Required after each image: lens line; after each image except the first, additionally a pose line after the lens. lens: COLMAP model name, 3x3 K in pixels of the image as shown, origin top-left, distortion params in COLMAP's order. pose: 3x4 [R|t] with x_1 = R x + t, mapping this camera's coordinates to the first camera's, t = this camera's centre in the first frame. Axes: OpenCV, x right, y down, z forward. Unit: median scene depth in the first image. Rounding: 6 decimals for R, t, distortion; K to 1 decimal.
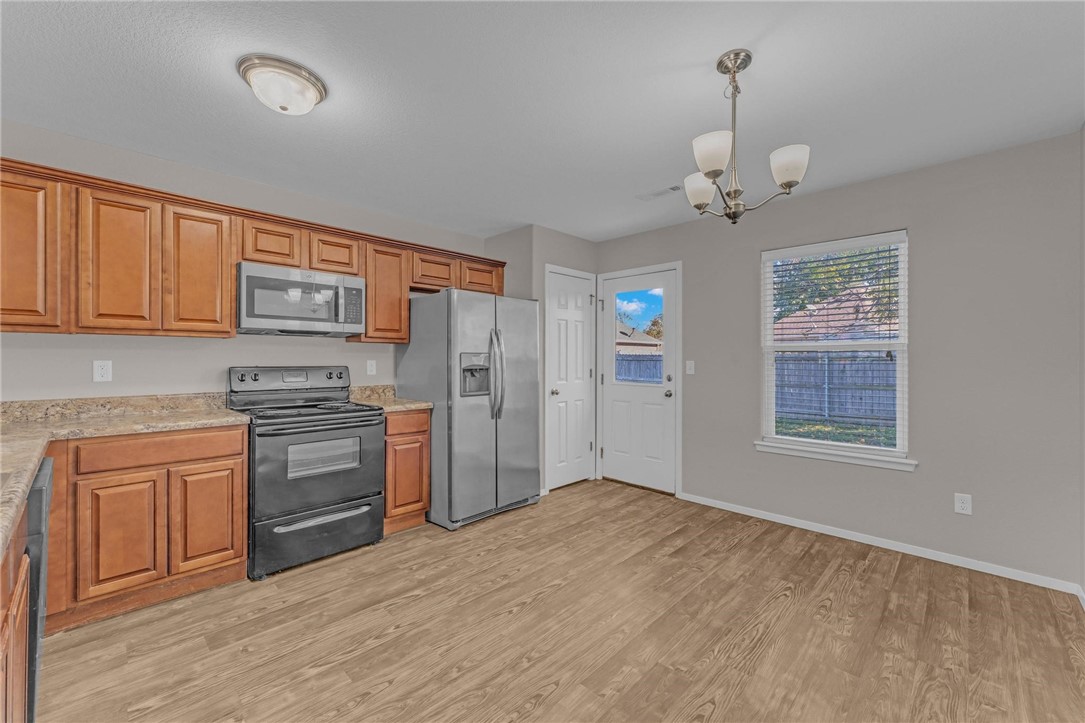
lens RADIAL K [[433.3, 0, 552.8], [0, 433.3, 360.5], [0, 0, 1]] dist [-0.000678, -0.000321]
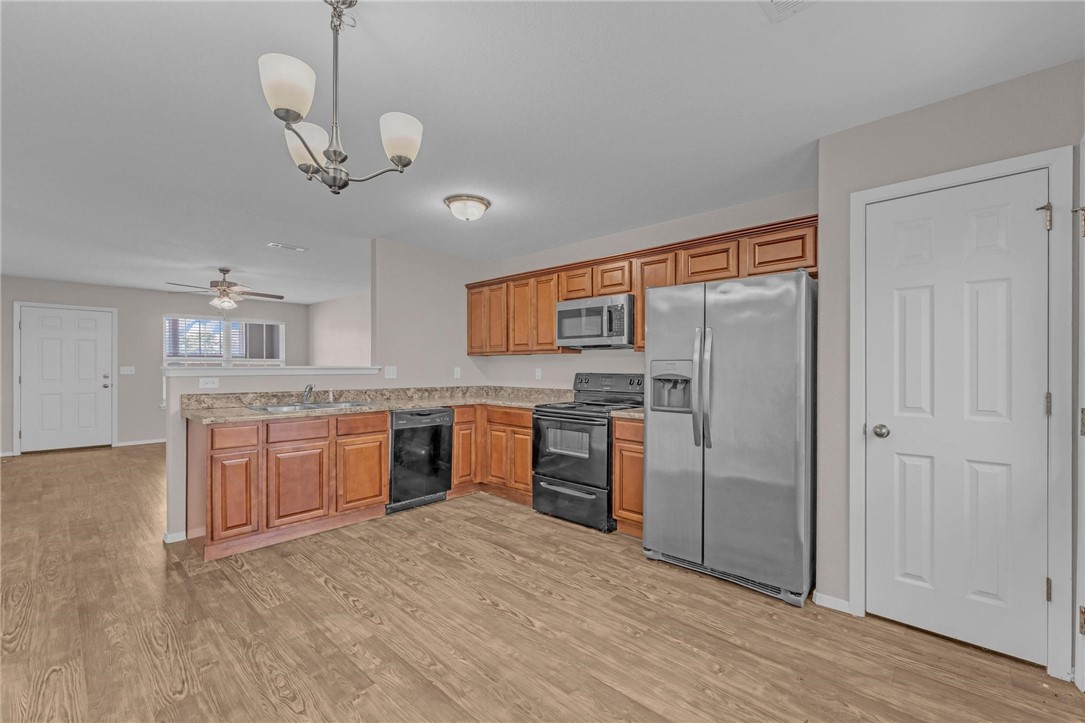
lens RADIAL K [[468.2, 0, 558.6], [0, 468.2, 369.4], [0, 0, 1]] dist [-0.000500, -0.000463]
pose [[0.019027, 0.004069, -0.999811, 0.867848], [-0.005277, 0.999978, 0.003969, -0.002440], [0.999805, 0.005200, 0.019048, 0.936425]]
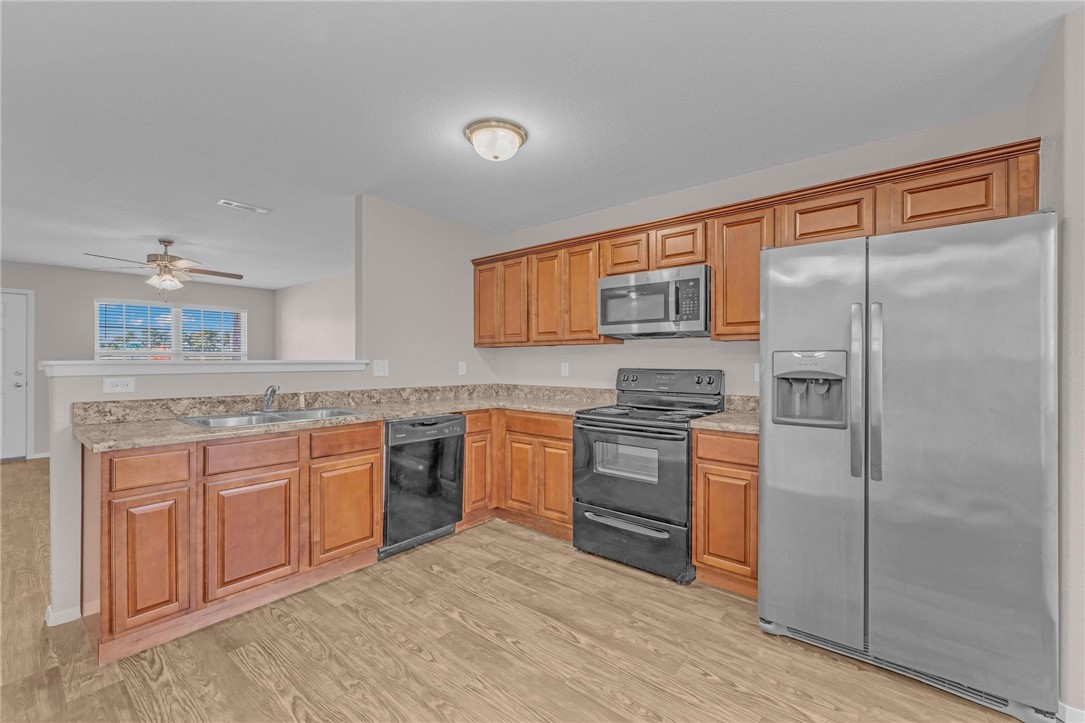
lens RADIAL K [[458.1, 0, 554.7], [0, 458.1, 360.9], [0, 0, 1]] dist [-0.001034, 0.000063]
pose [[0.072320, -0.001107, -0.997381, 0.489472], [-0.003782, 0.999992, -0.001384, -0.002428], [0.997374, 0.003872, 0.072315, 0.758880]]
